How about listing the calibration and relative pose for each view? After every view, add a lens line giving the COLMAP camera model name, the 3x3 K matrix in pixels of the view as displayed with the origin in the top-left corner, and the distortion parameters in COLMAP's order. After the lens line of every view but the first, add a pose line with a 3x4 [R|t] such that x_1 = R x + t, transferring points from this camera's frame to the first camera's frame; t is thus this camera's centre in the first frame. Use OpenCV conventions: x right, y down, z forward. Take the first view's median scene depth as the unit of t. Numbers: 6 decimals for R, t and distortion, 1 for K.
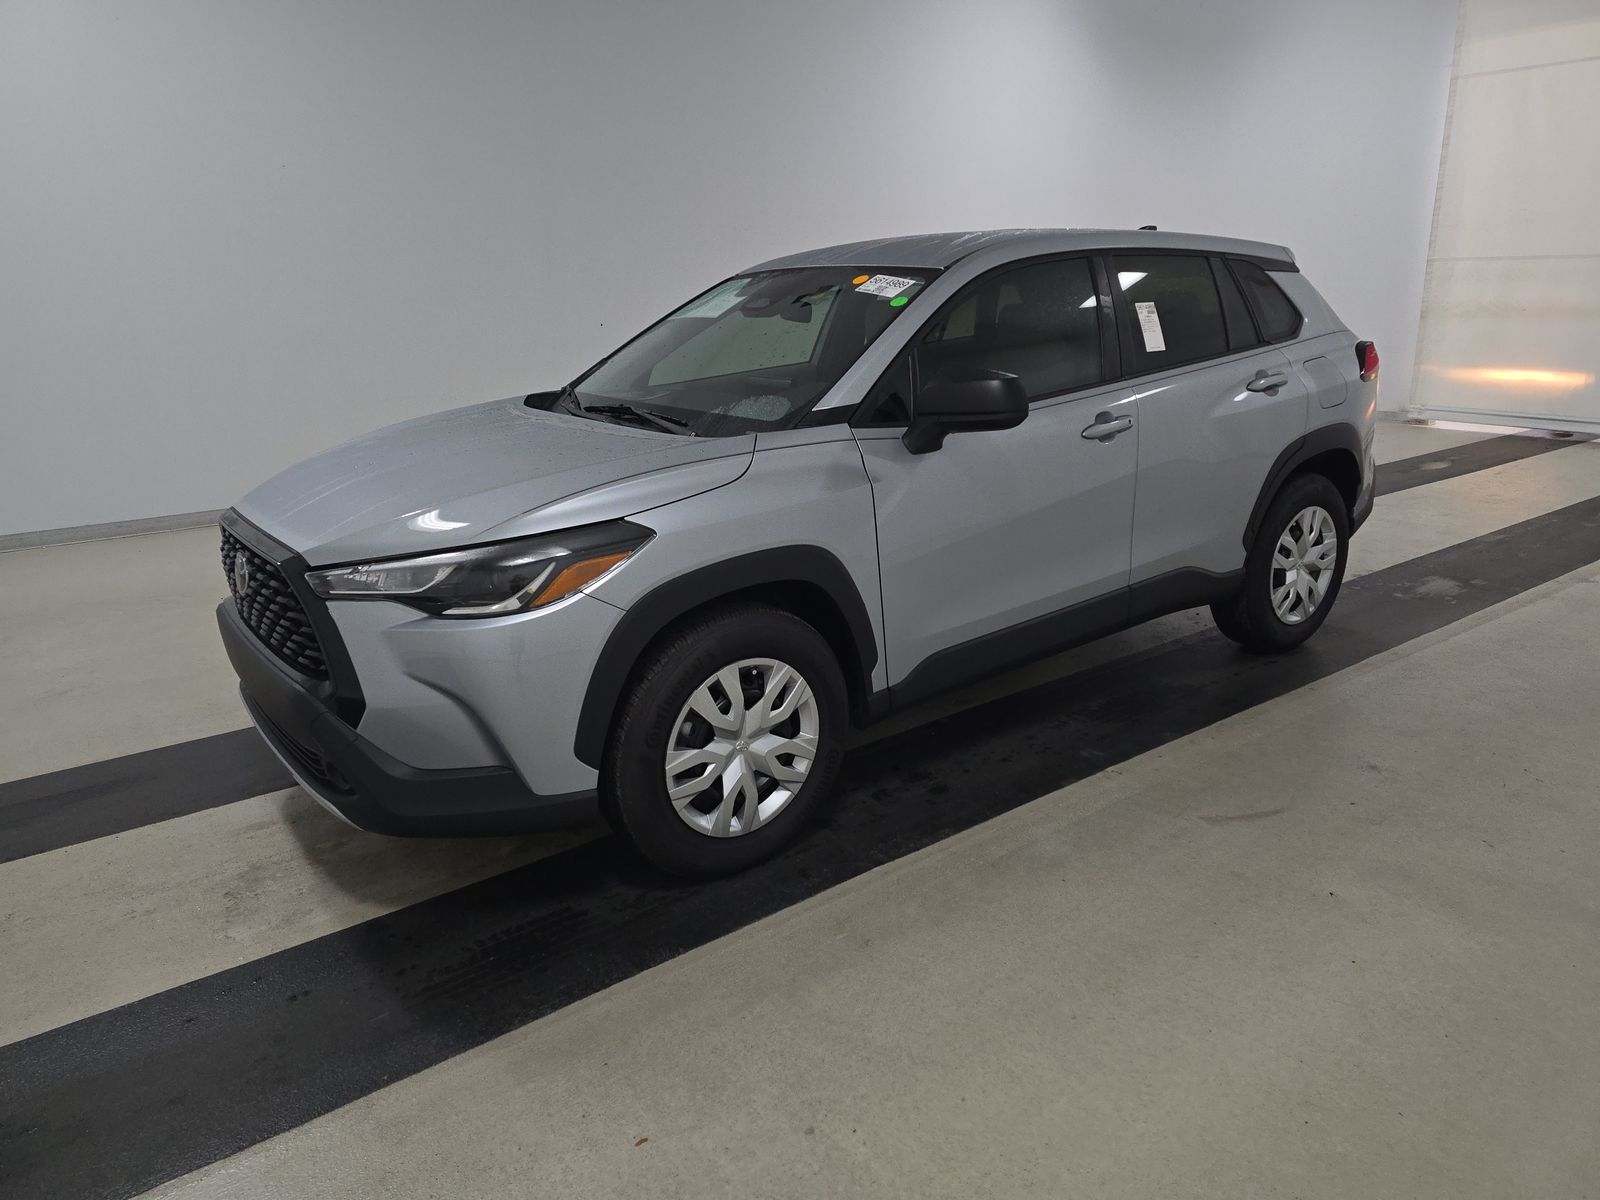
lens RADIAL K [[1064.2, 0, 800.0], [0, 1064.2, 600.0], [0, 0, 1]] dist [0.007843, 0.000154]
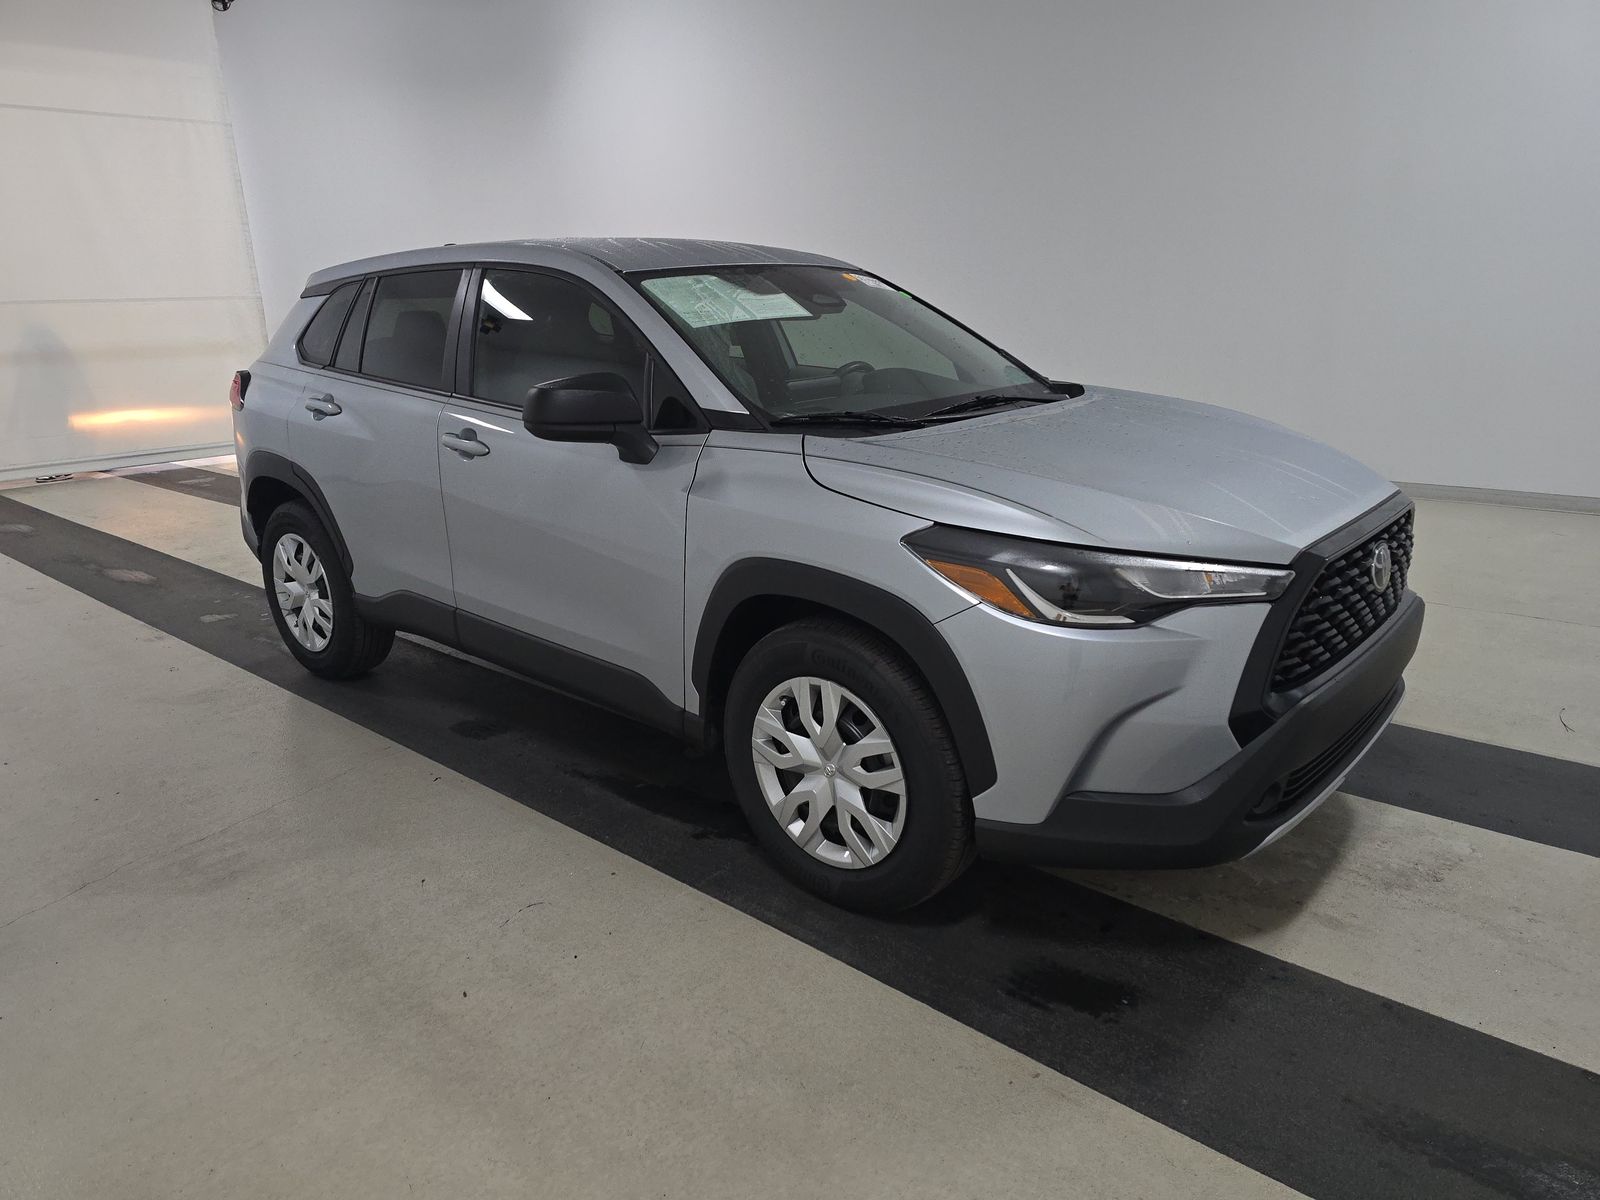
lens RADIAL K [[1080.2, 0, 793.3], [0, 1080.2, 593.2], [0, 0, 1]] dist [0.011974, -0.001981]
pose [[-0.193935, -0.238584, 0.951560, -1.268759], [0.311623, 0.904756, 0.290360, -0.413579], [-0.930205, 0.352838, -0.101115, 1.520118]]
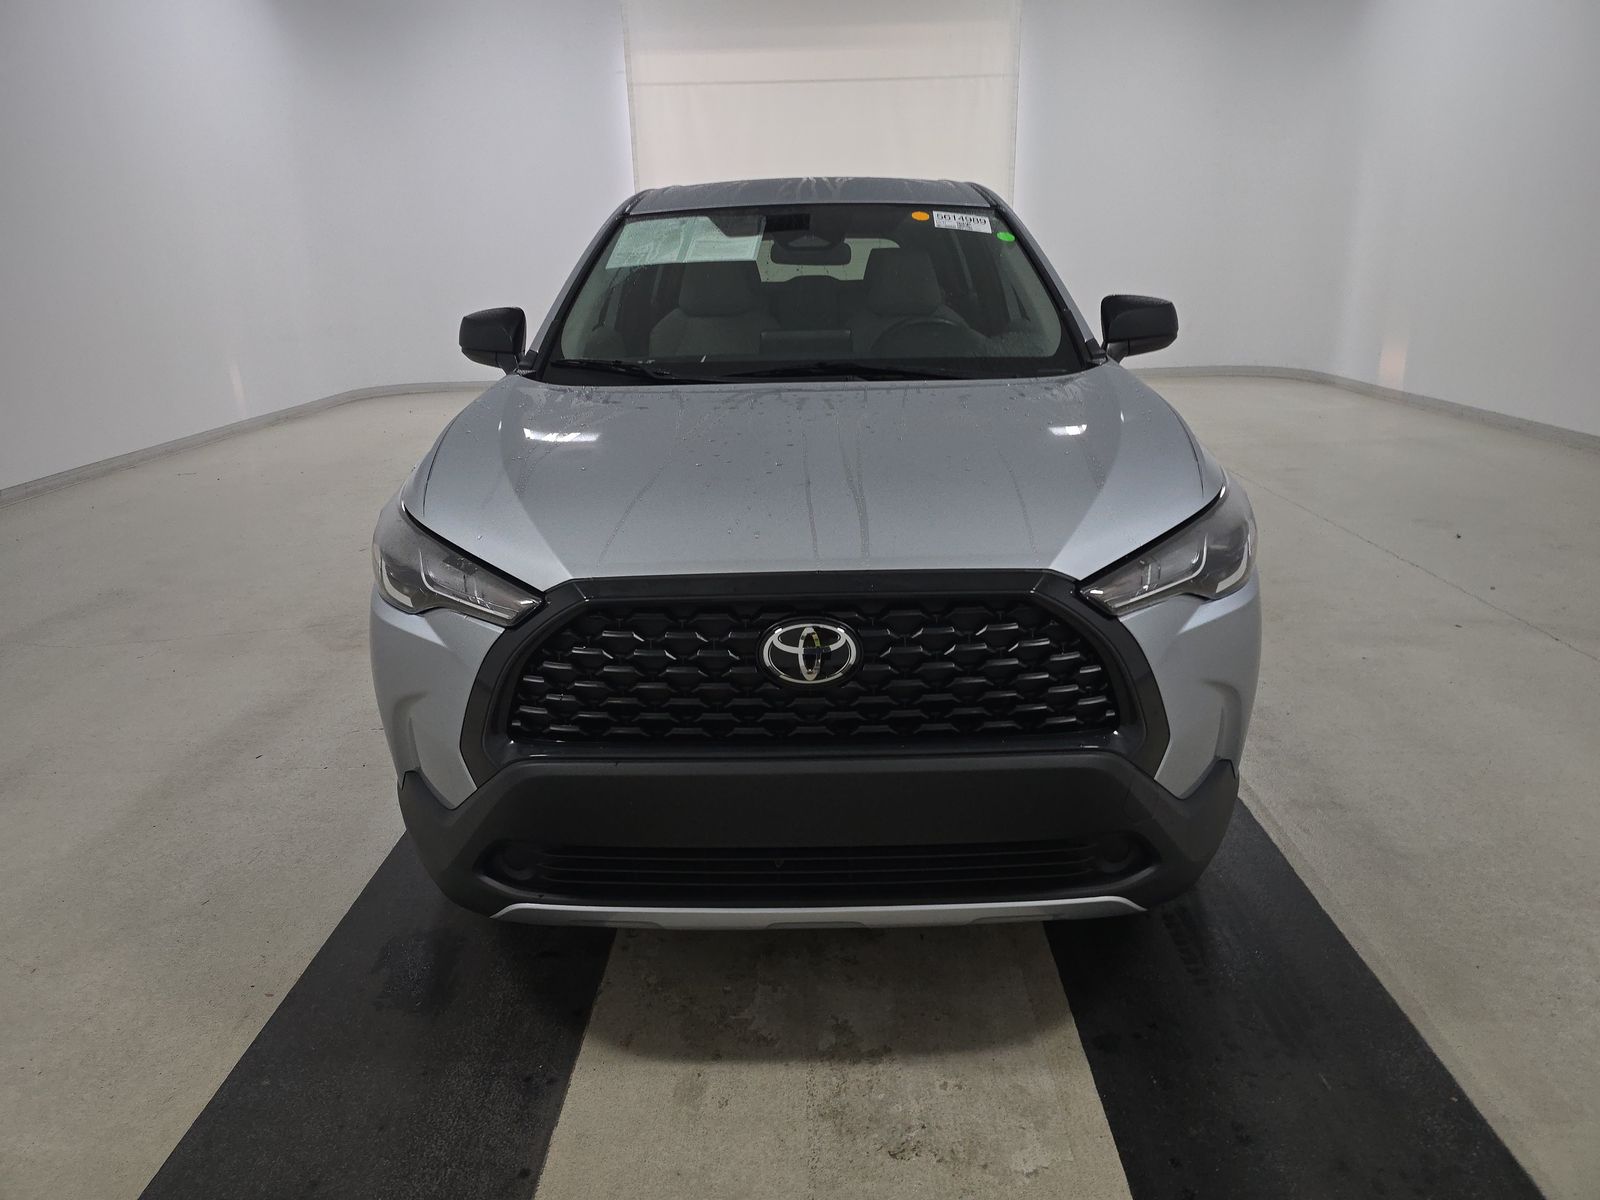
lens RADIAL K [[1071.4, 0, 802.2], [0, 1071.4, 606.4], [0, 0, 1]] dist [0.014563, -0.002646]
pose [[0.622560, -0.235389, 0.746331, -0.948949], [0.232013, 0.966331, 0.111240, -0.115525], [-0.747388, 0.103905, 0.656213, 0.584021]]
